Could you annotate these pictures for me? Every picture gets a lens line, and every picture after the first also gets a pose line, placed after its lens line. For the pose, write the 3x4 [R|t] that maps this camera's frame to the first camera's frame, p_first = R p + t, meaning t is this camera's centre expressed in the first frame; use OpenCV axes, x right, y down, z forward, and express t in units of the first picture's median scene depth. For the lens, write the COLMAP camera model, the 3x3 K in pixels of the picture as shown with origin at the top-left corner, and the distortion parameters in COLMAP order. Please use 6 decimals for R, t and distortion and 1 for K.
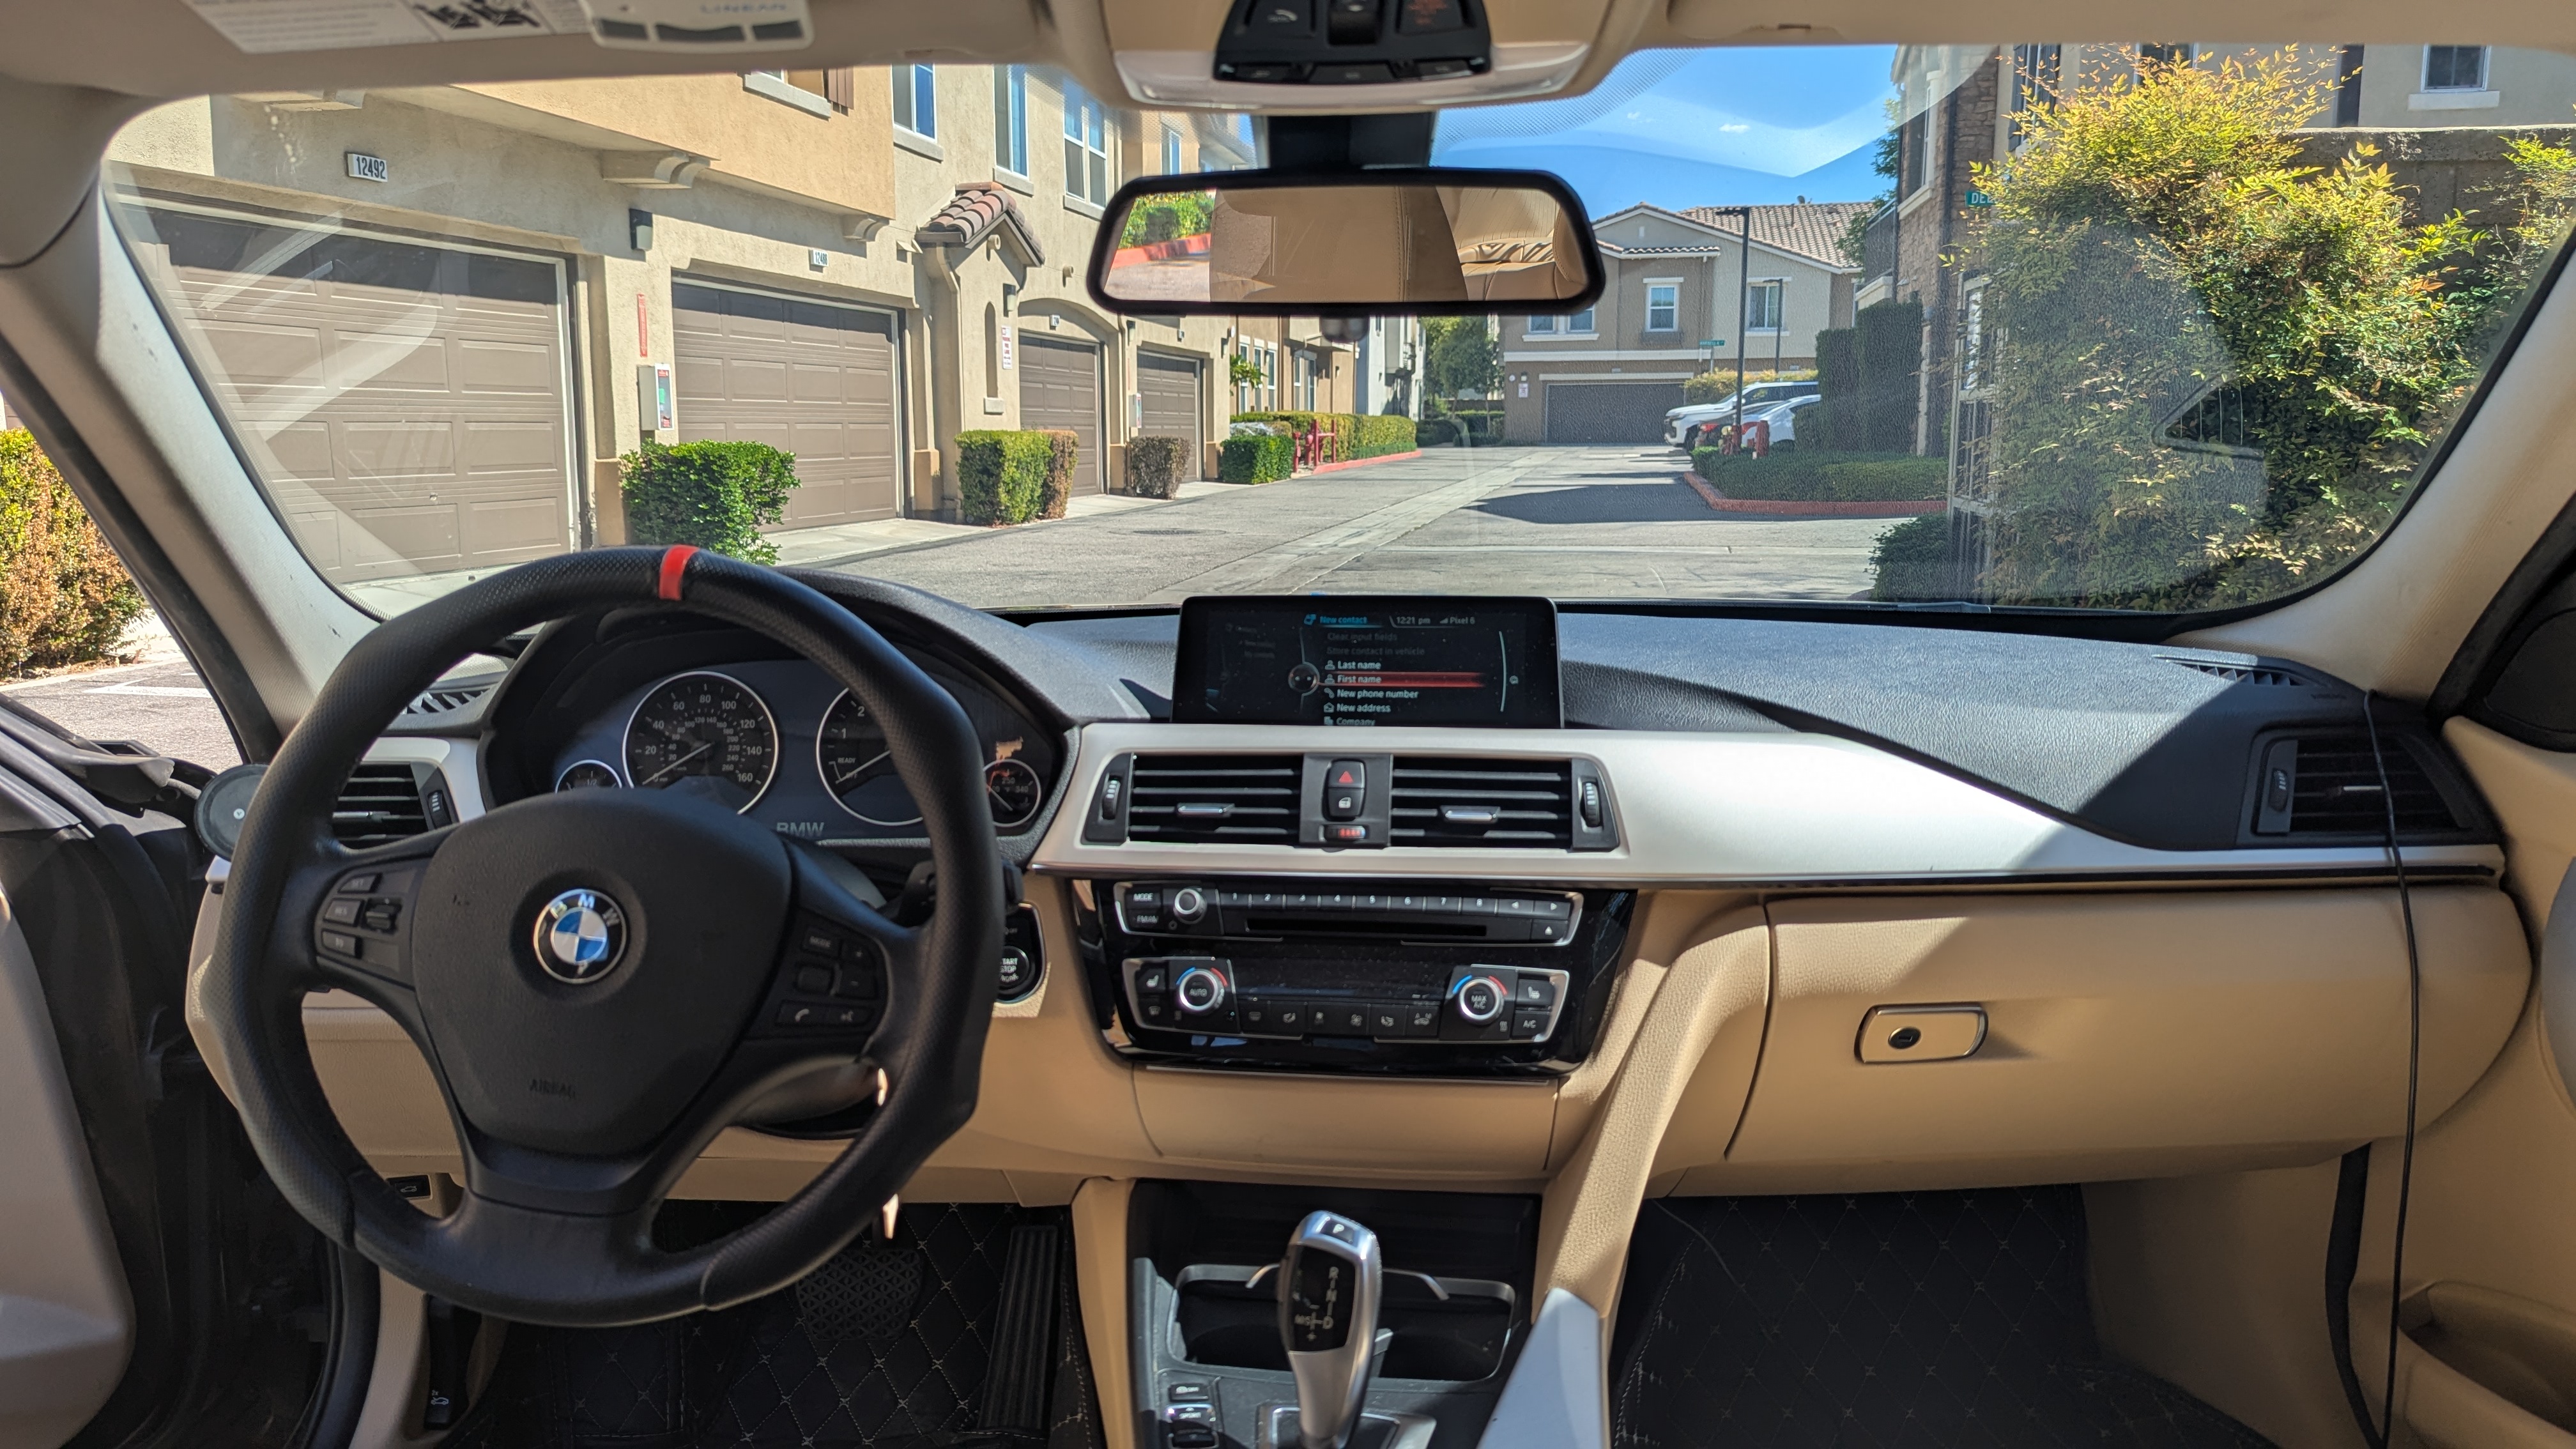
lens RADIAL K [[1855.1, 0, 1296.8], [0, 1855.1, 705.2], [0, 0, 1]] dist [0.051007, -0.020903]
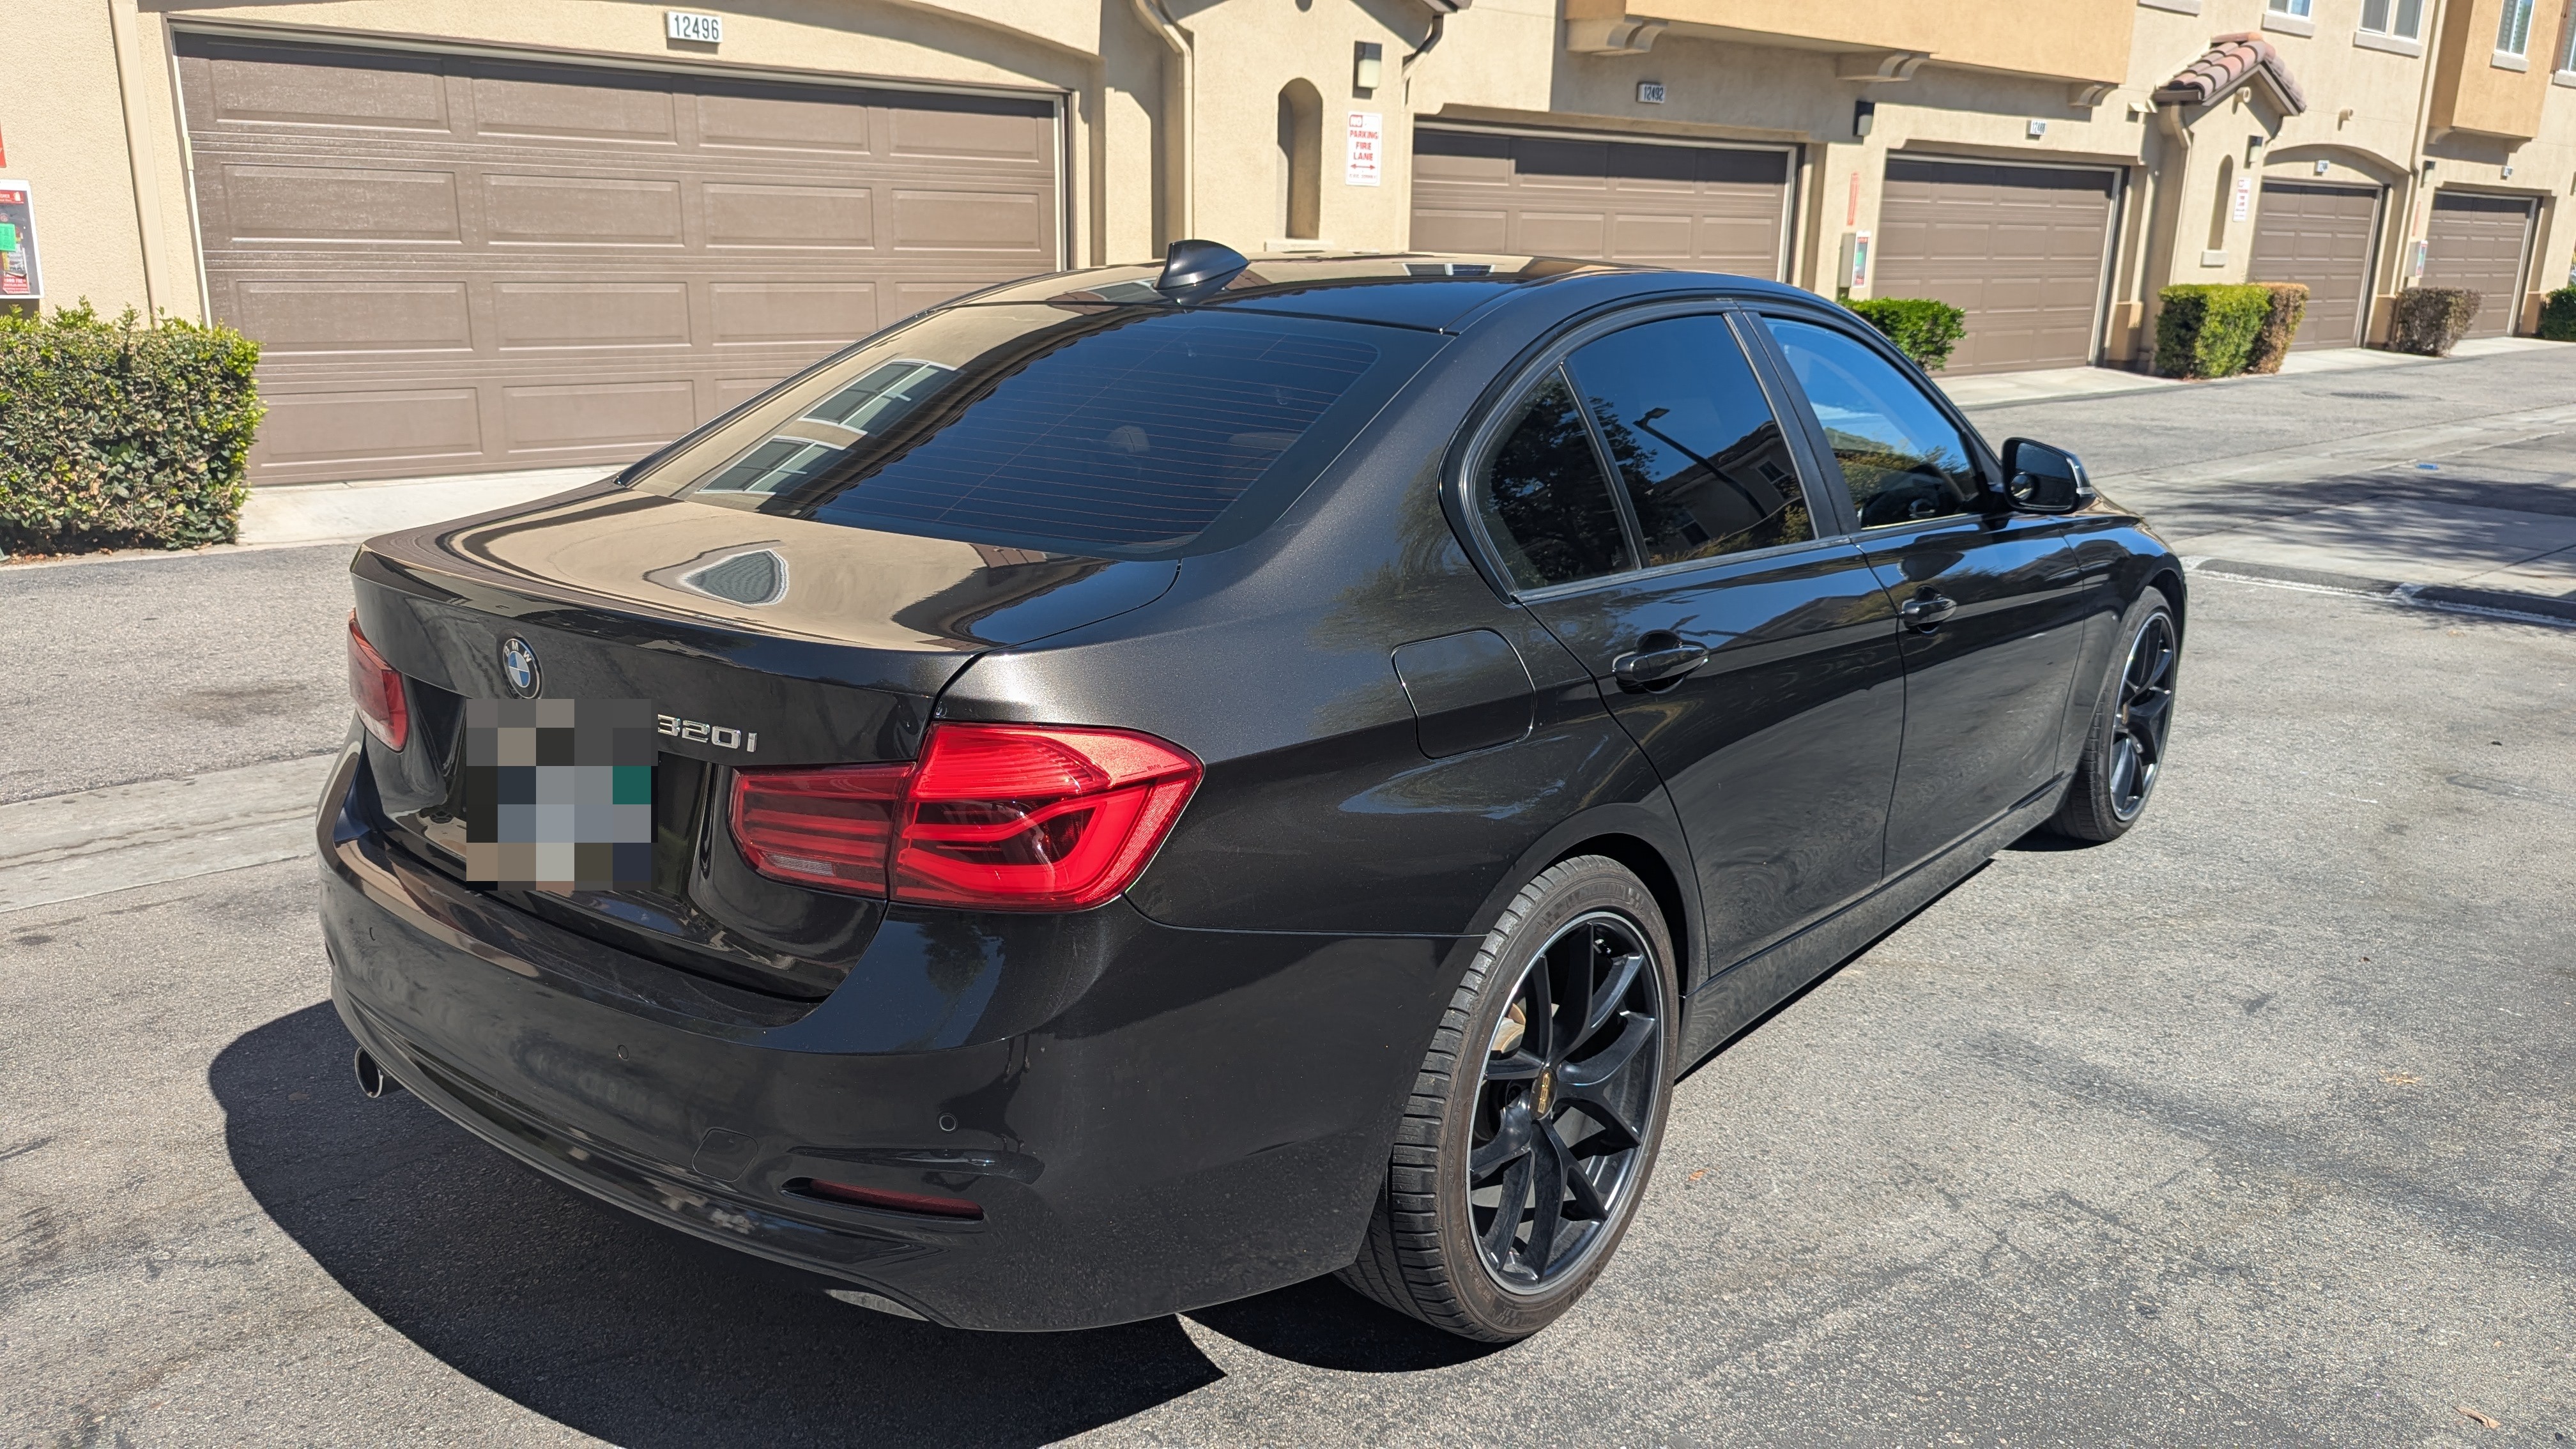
lens RADIAL K [[1855.1, 0, 1288.9], [0, 1855.1, 718.0], [0, 0, 1]] dist [0.051007, -0.020903]
pose [[0.776542, 0.170146, -0.606657, 0.118619], [-0.109484, 0.984639, 0.136014, 0.002315], [0.620480, -0.039201, 0.783242, -0.141338]]
